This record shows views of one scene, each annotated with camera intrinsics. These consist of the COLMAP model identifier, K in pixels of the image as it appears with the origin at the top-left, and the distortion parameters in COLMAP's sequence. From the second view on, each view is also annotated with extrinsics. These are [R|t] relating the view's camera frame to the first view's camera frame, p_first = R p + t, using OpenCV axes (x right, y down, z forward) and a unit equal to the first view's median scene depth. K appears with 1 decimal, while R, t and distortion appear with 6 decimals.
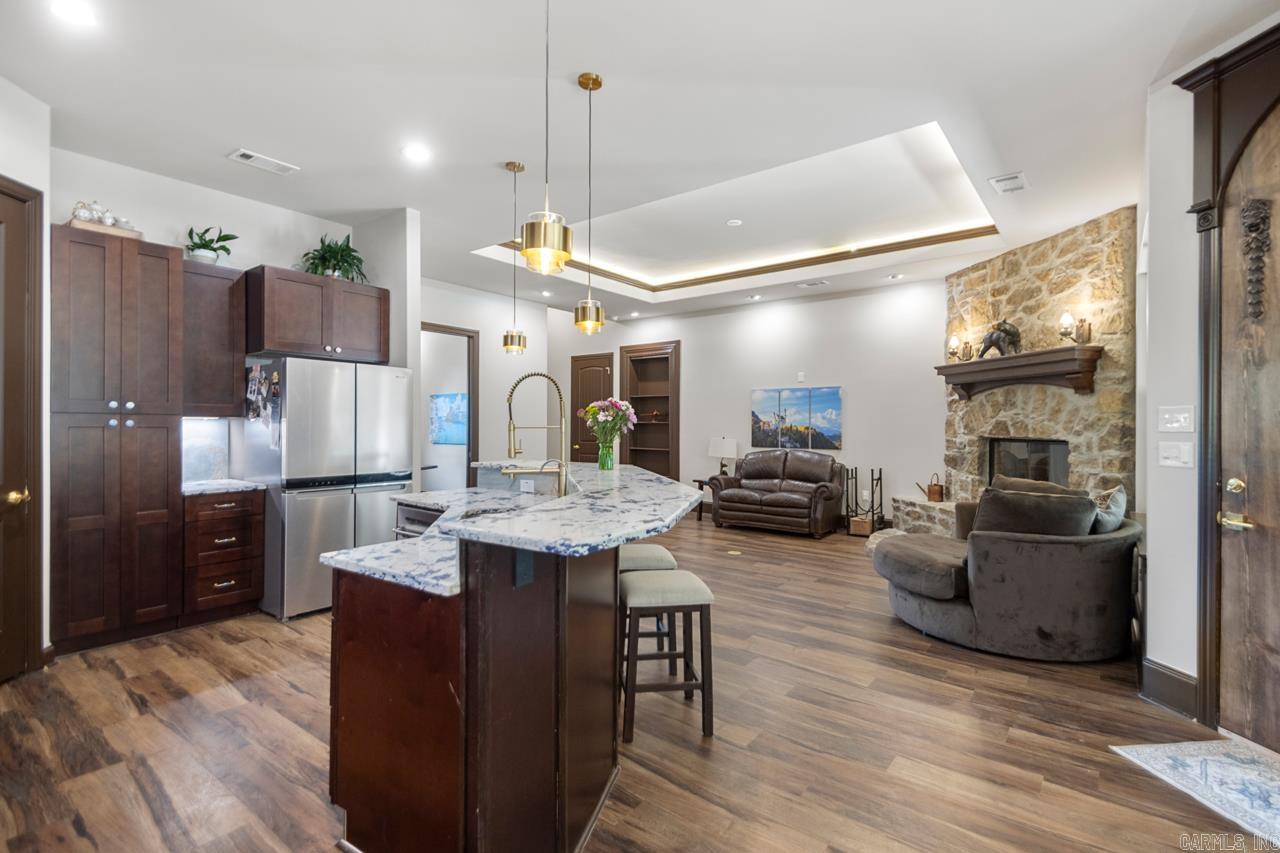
lens RADIAL K [[592.6, 0, 644.2], [0, 592.6, 422.4], [0, 0, 1]] dist [0.037970, -0.018004]
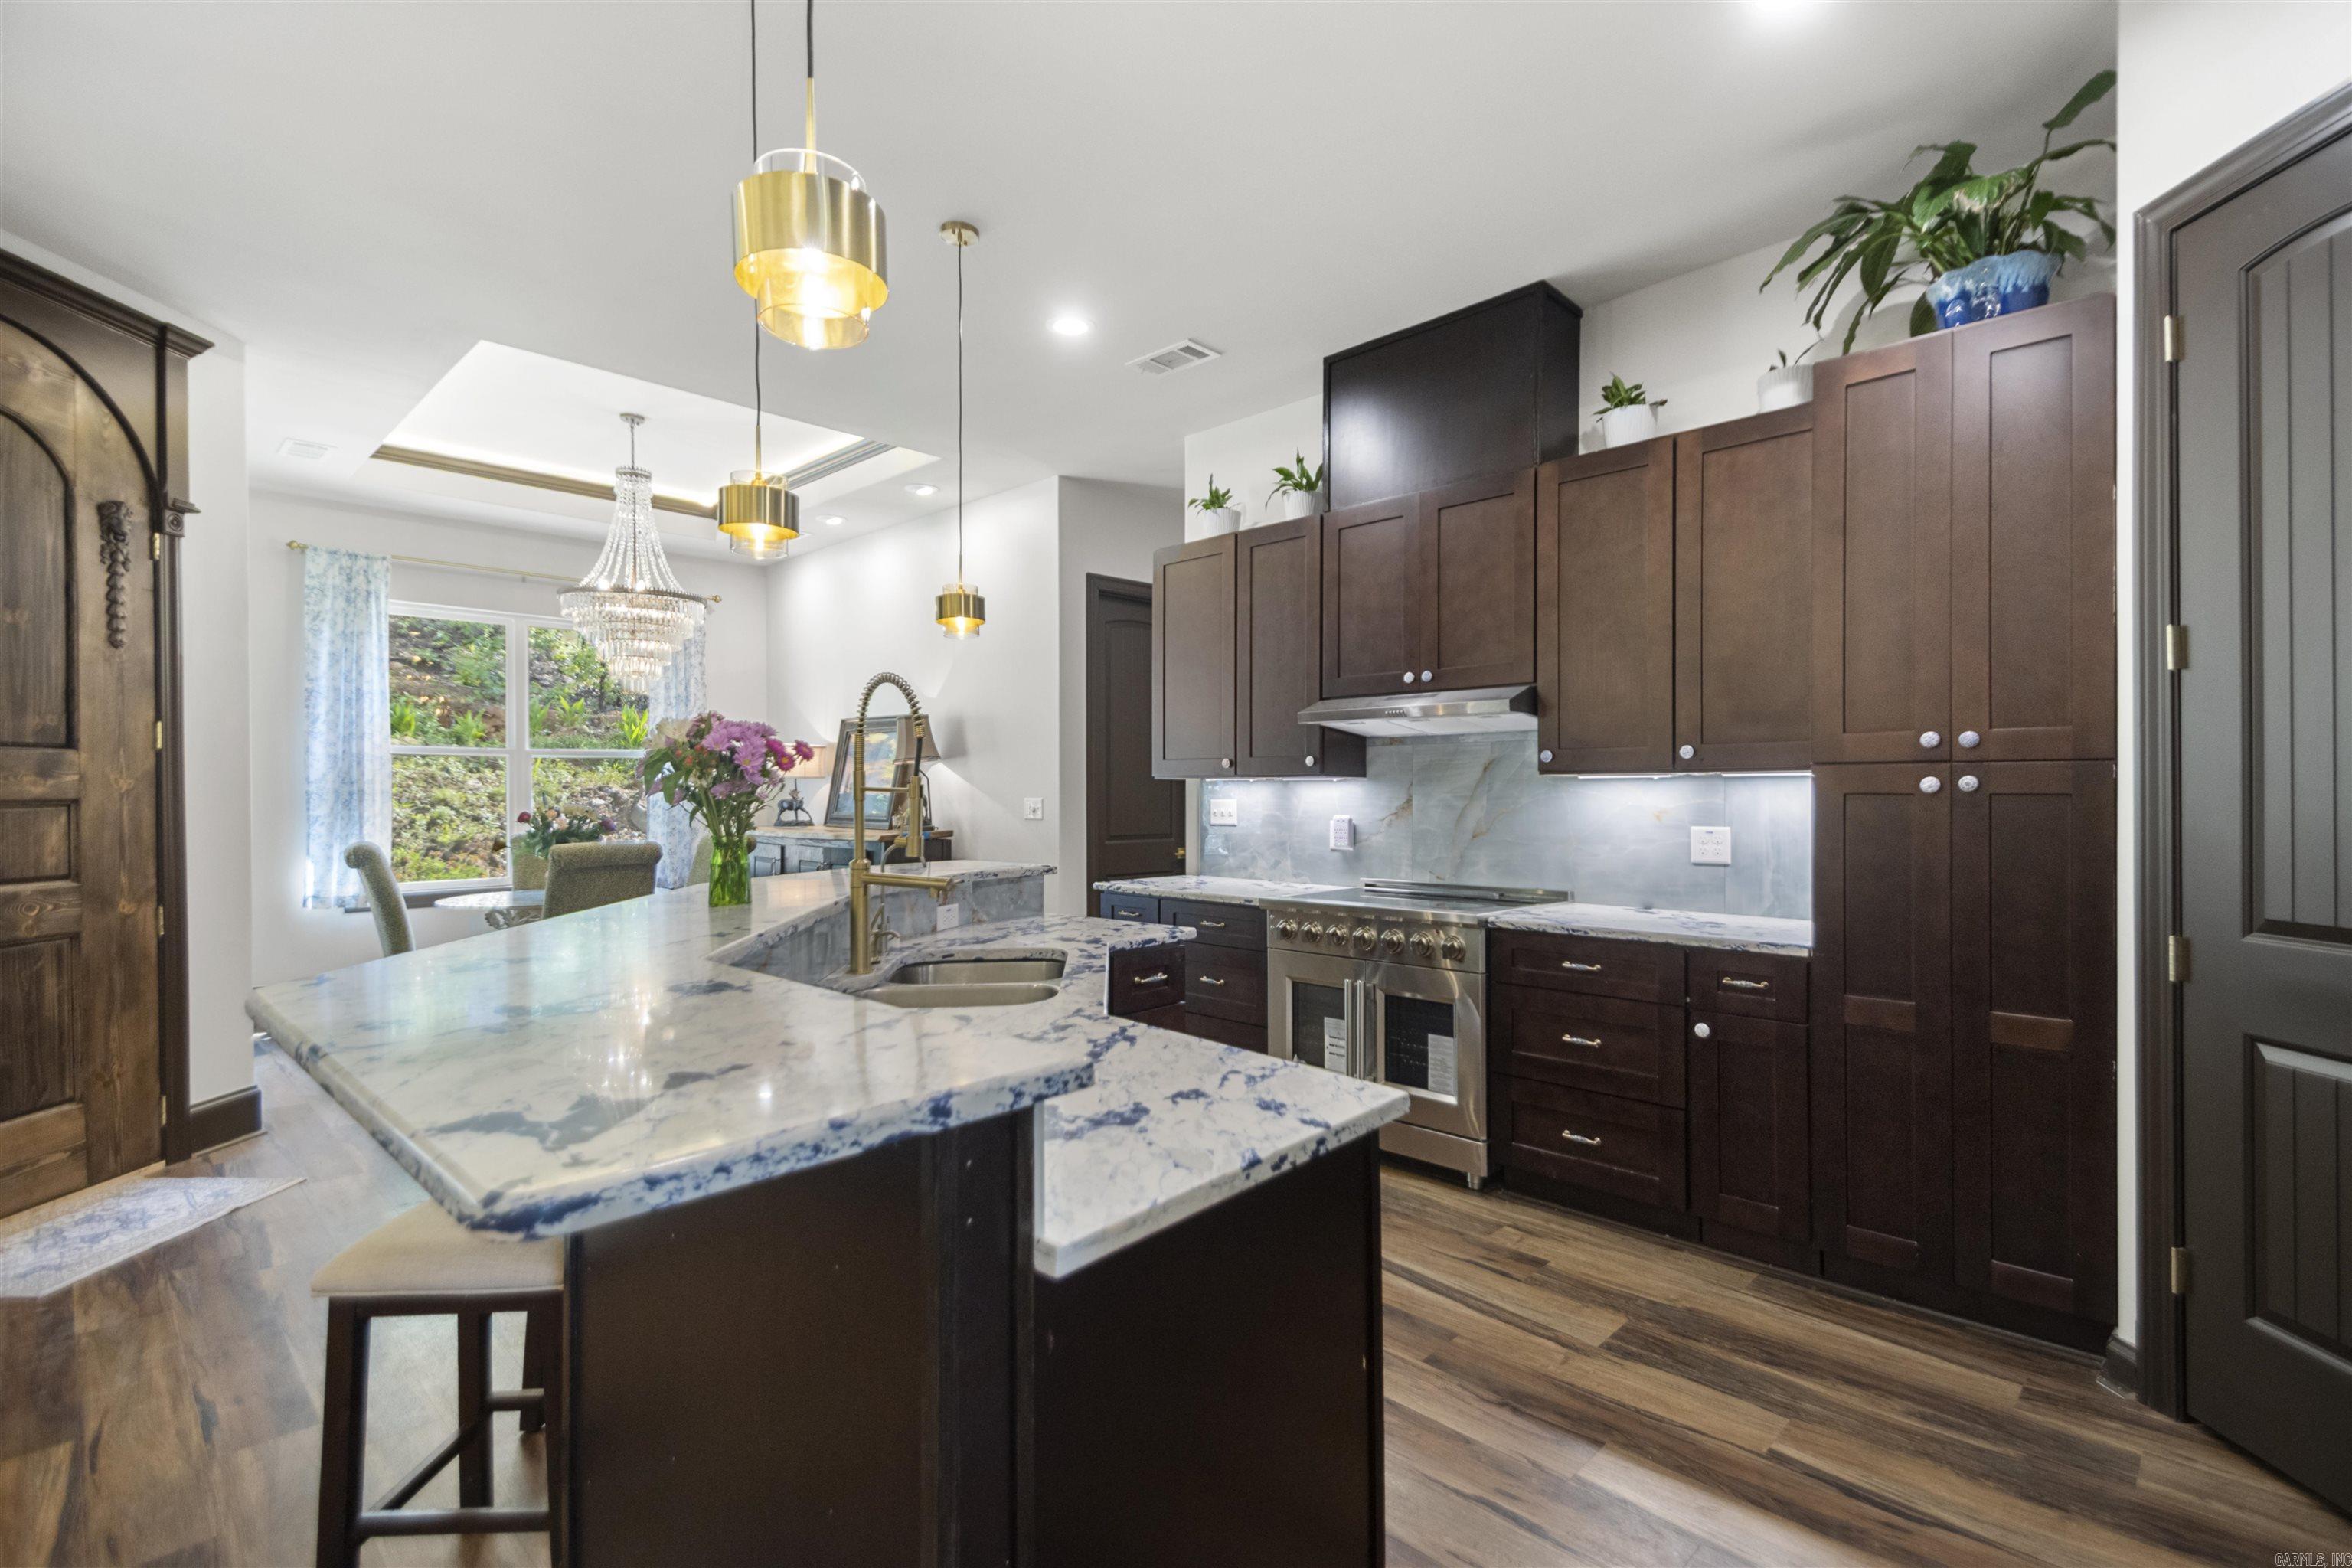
lens RADIAL K [[1099.3, 0, 1204.4], [0, 1099.3, 788.1], [0, 0, 1]] dist [0.035614, -0.018941]
pose [[-0.994420, -0.002589, 0.105461, -0.302301], [-0.002714, 0.999996, -0.001041, 0.003880], [-0.105458, -0.001322, -0.994423, 1.103889]]
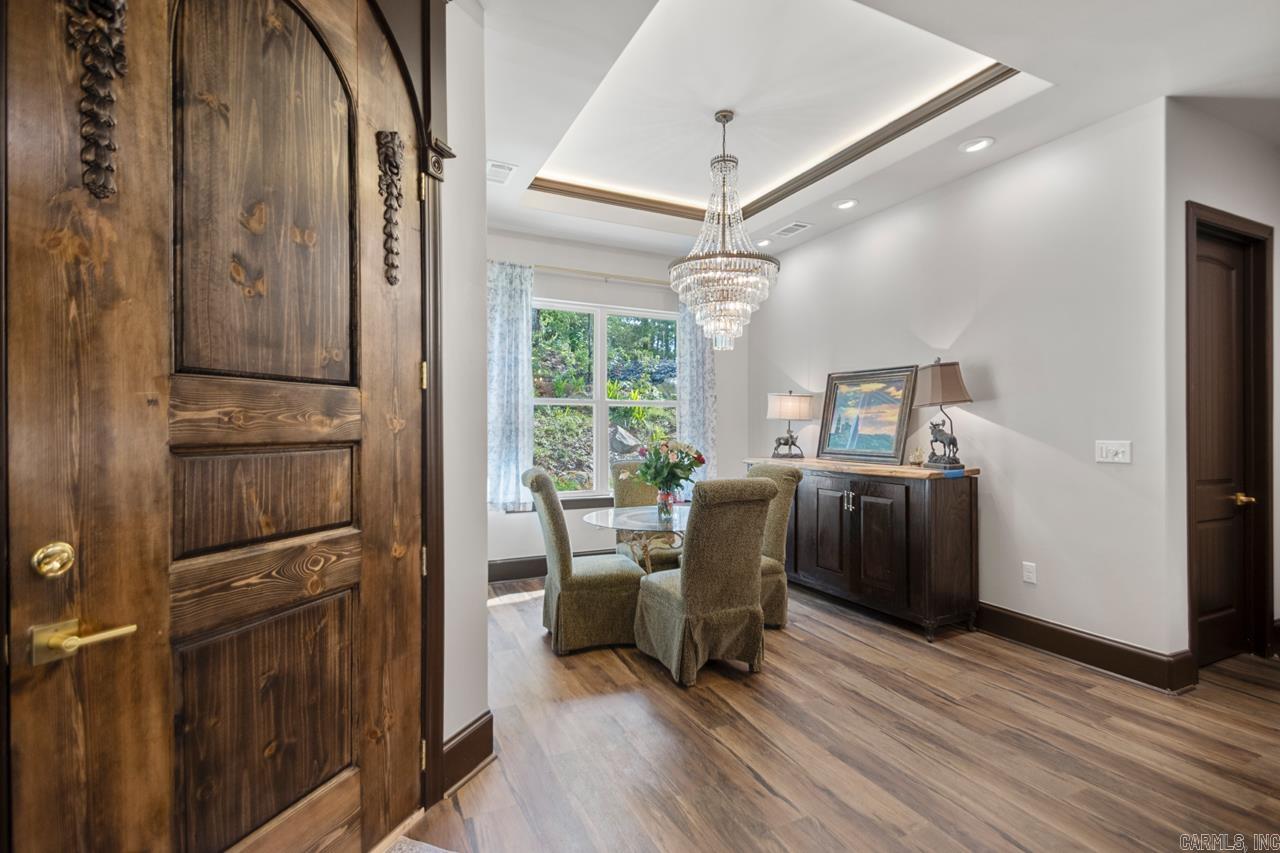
lens RADIAL K [[592.6, 0, 644.2], [0, 592.6, 422.4], [0, 0, 1]] dist [0.037970, -0.018004]
pose [[-0.896962, -0.003059, 0.442098, 0.225725], [-0.007049, 0.999948, -0.007382, 0.002957], [-0.442052, -0.009738, -0.896936, 0.676372]]
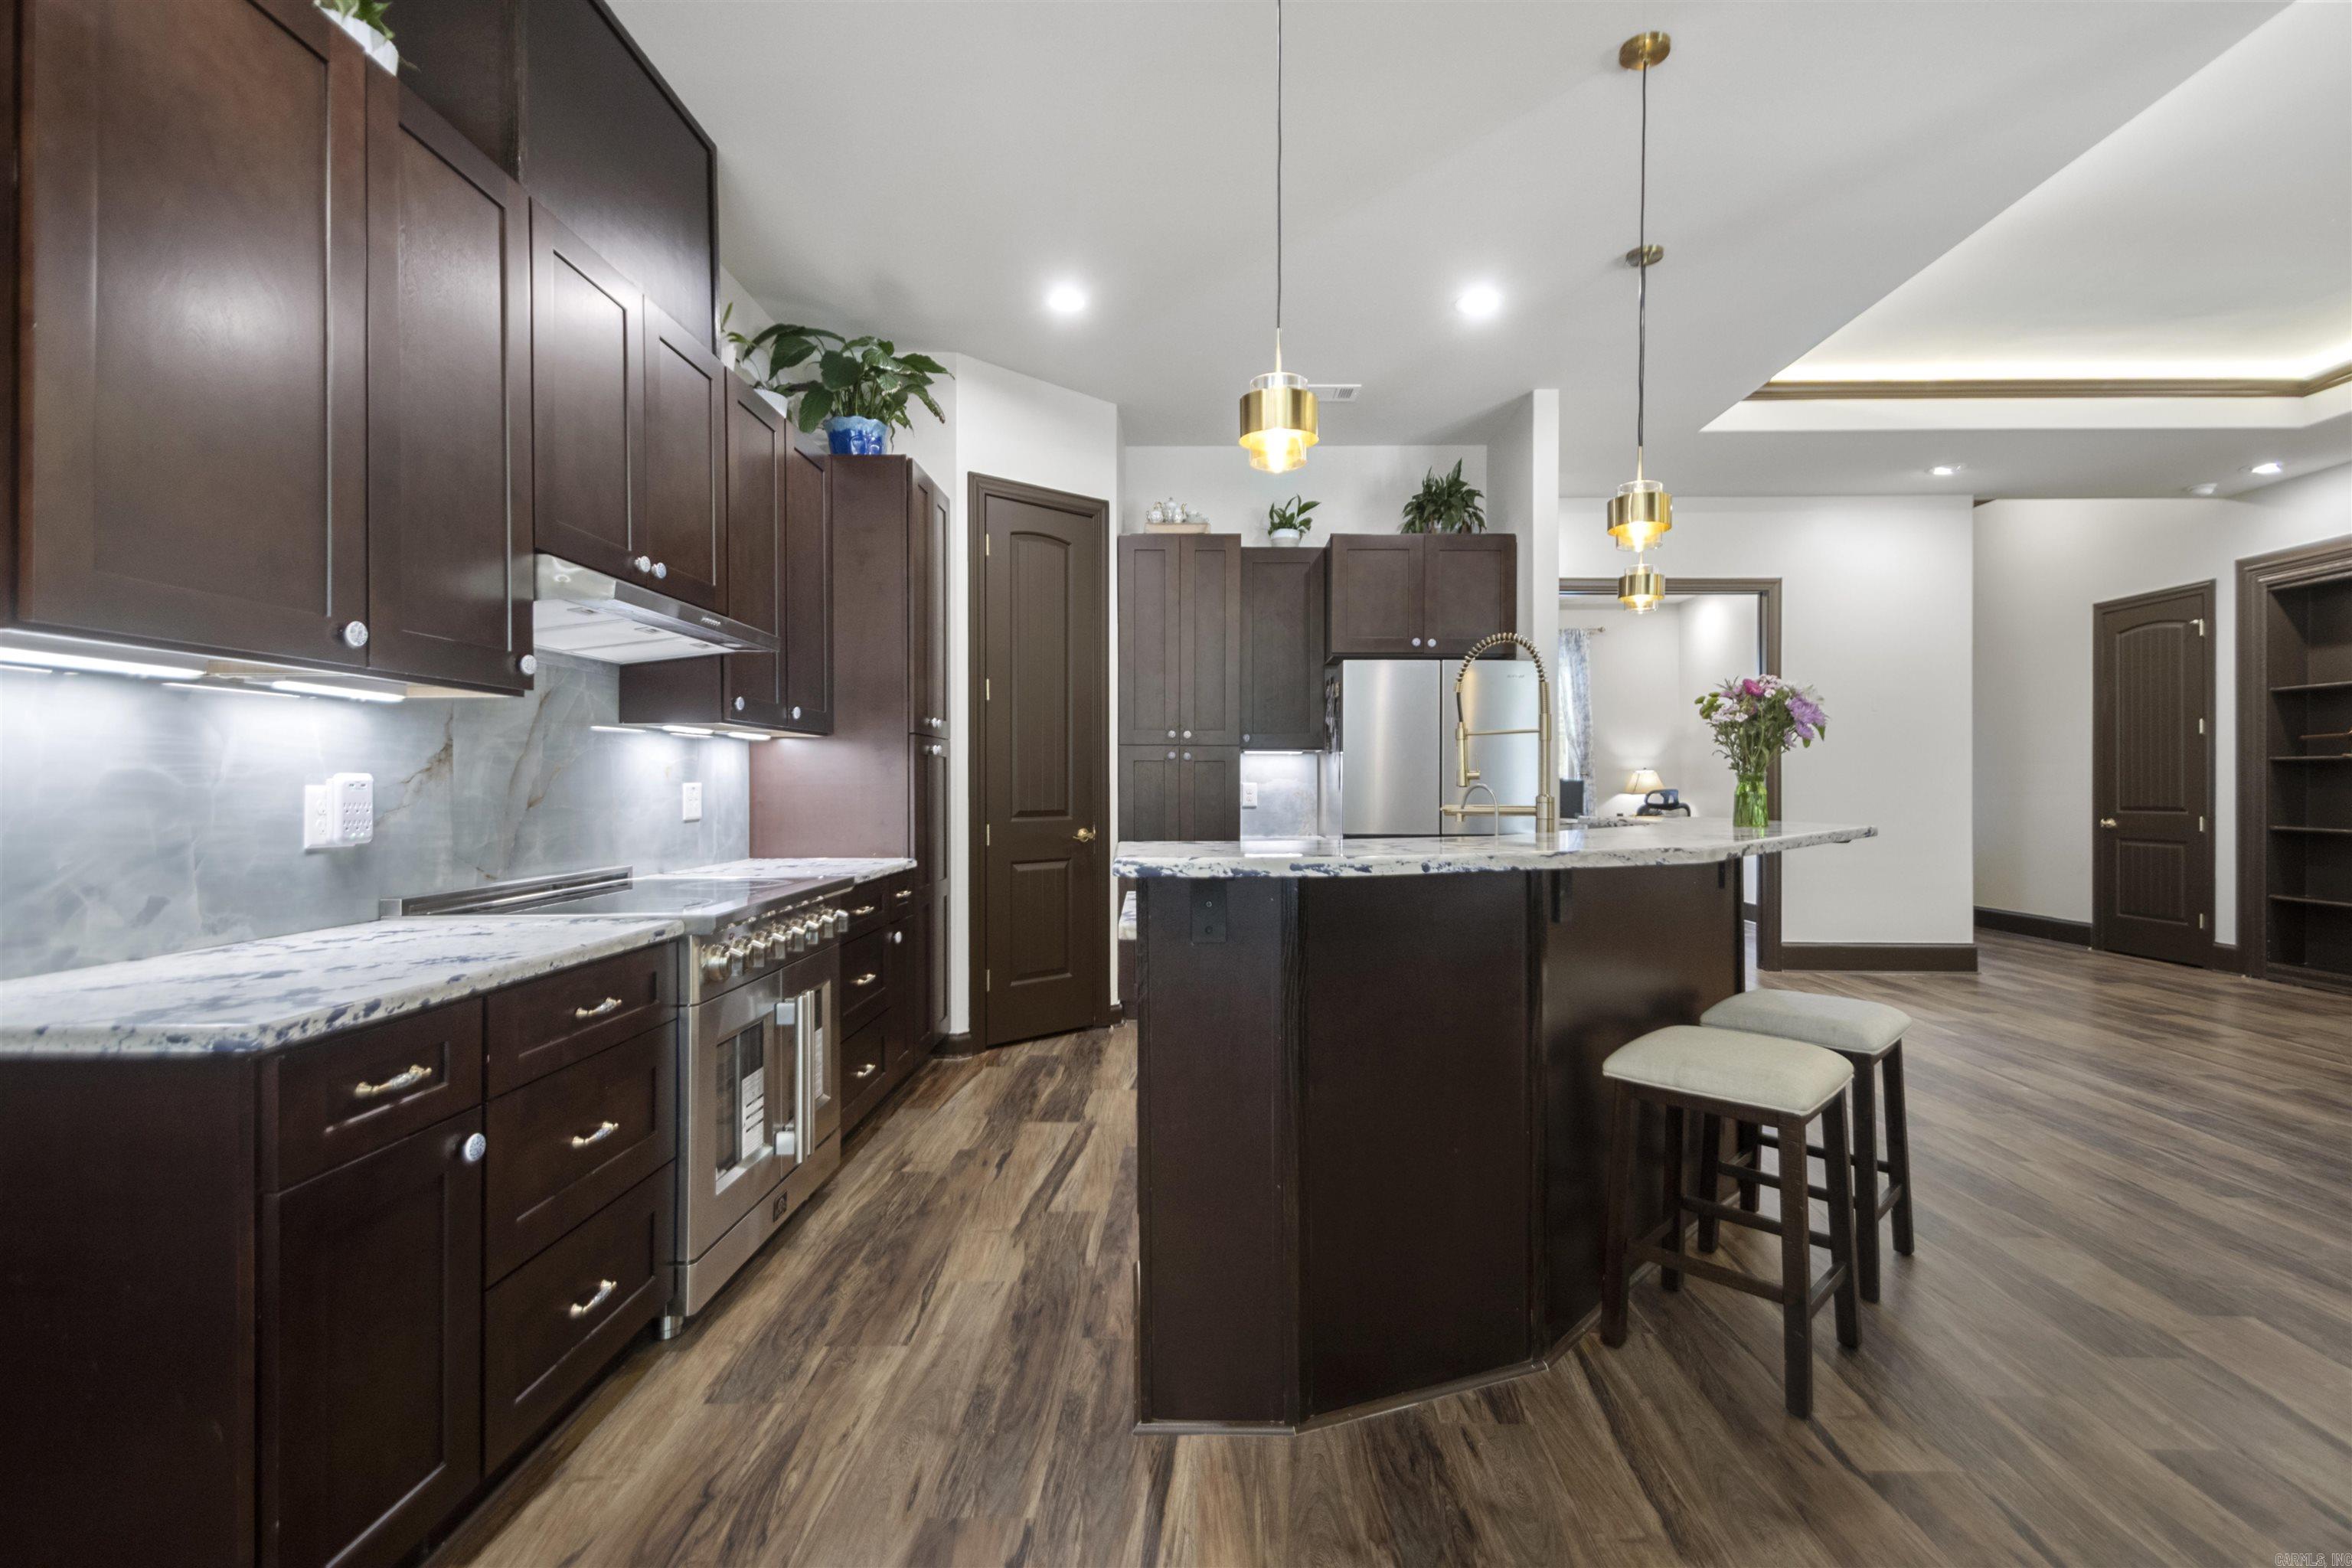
lens RADIAL K [[1079.0, 0, 1189.6], [0, 1079.0, 777.5], [0, 0, 1]] dist [0.031420, -0.016022]
pose [[0.597279, -0.009650, -0.801975, 0.268873], [0.003347, 0.999949, -0.009540, 0.035113], [0.802027, 0.003014, 0.597281, 0.089948]]
